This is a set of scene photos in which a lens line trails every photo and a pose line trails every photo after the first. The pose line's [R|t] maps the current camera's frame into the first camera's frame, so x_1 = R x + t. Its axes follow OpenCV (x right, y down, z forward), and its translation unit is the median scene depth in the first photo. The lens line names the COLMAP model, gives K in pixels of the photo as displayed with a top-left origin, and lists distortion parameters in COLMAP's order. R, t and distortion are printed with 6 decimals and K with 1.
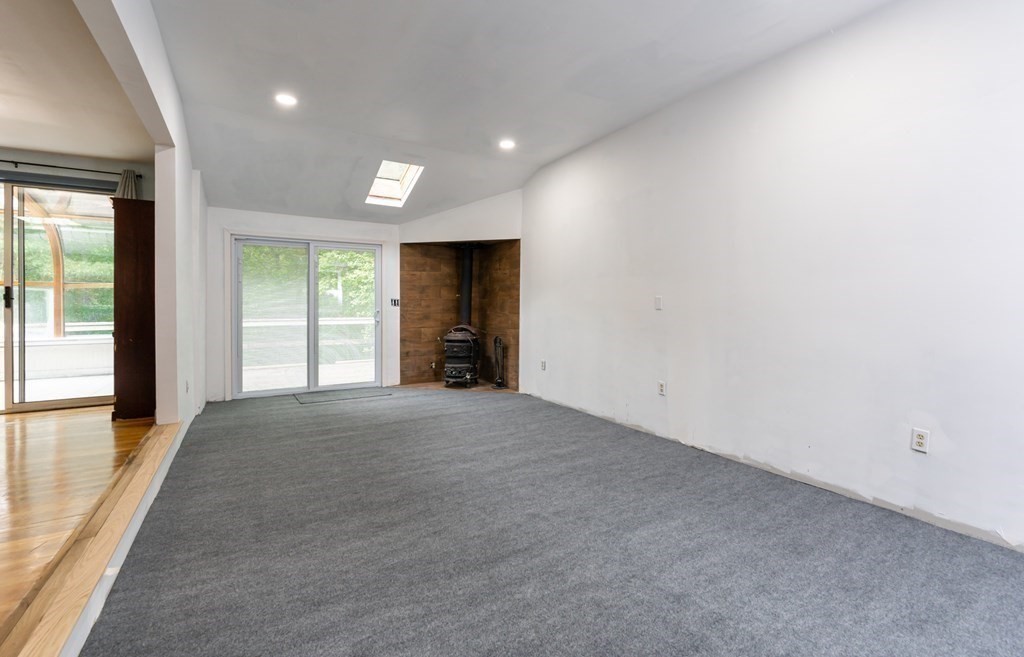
lens RADIAL K [[455.3, 0, 518.5], [0, 455.3, 302.1], [0, 0, 1]] dist [-0.003562, 0.000090]
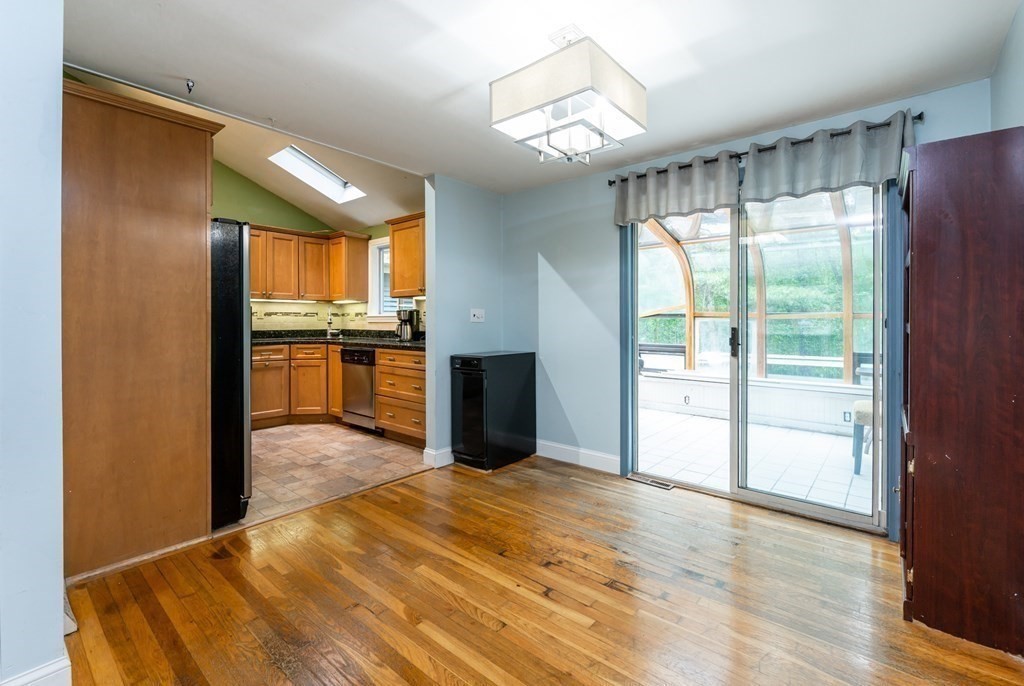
lens RADIAL K [[446.4, 0, 531.0], [0, 446.4, 320.5], [0, 0, 1]] dist [-0.004020, -0.001625]
pose [[0.343779, 0.003352, -0.939044, -0.357462], [-0.001470, 0.999994, 0.003032, -0.030348], [0.939049, 0.000338, 0.343782, 0.281902]]
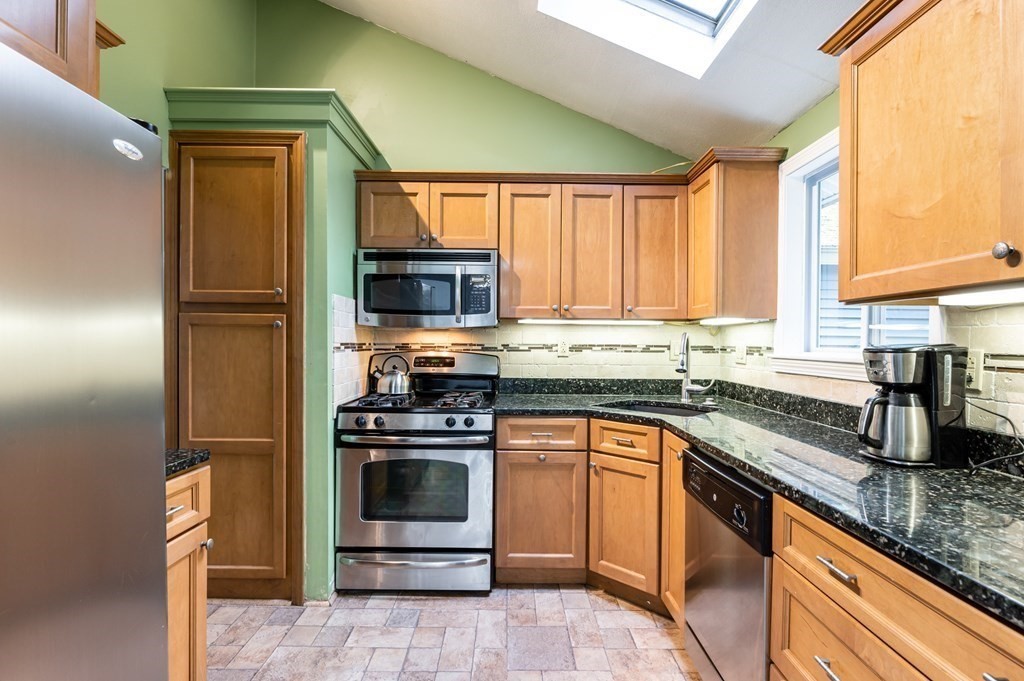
lens RADIAL K [[504.3, 0, 514.4], [0, 504.3, 344.7], [0, 0, 1]] dist [-0.008882, 0.001474]
pose [[-0.504377, 0.006525, -0.863459, -0.853585], [-0.007121, 0.999906, 0.011716, -0.047840], [0.863454, 0.012058, -0.504283, 0.304736]]
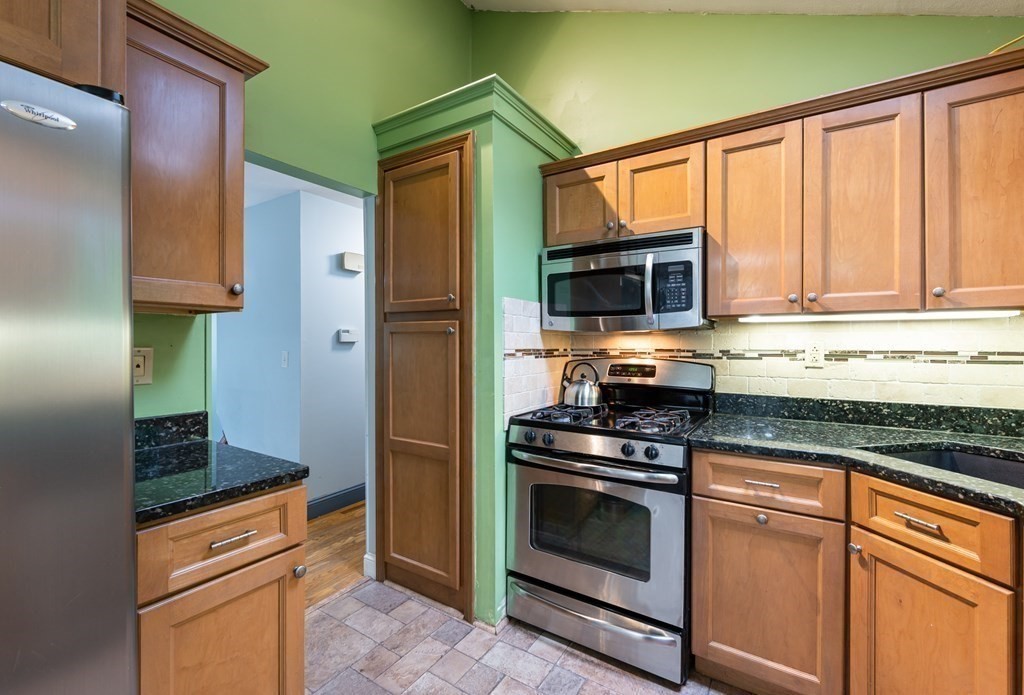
lens RADIAL K [[433.4, 0, 517.6], [0, 433.4, 344.4], [0, 0, 1]] dist [-0.006264, 0.000875]
pose [[-0.891490, 0.005388, -0.453008, -0.986298], [0.002635, 0.999974, 0.006708, -0.049330], [0.453033, 0.004786, -0.891481, 0.270765]]
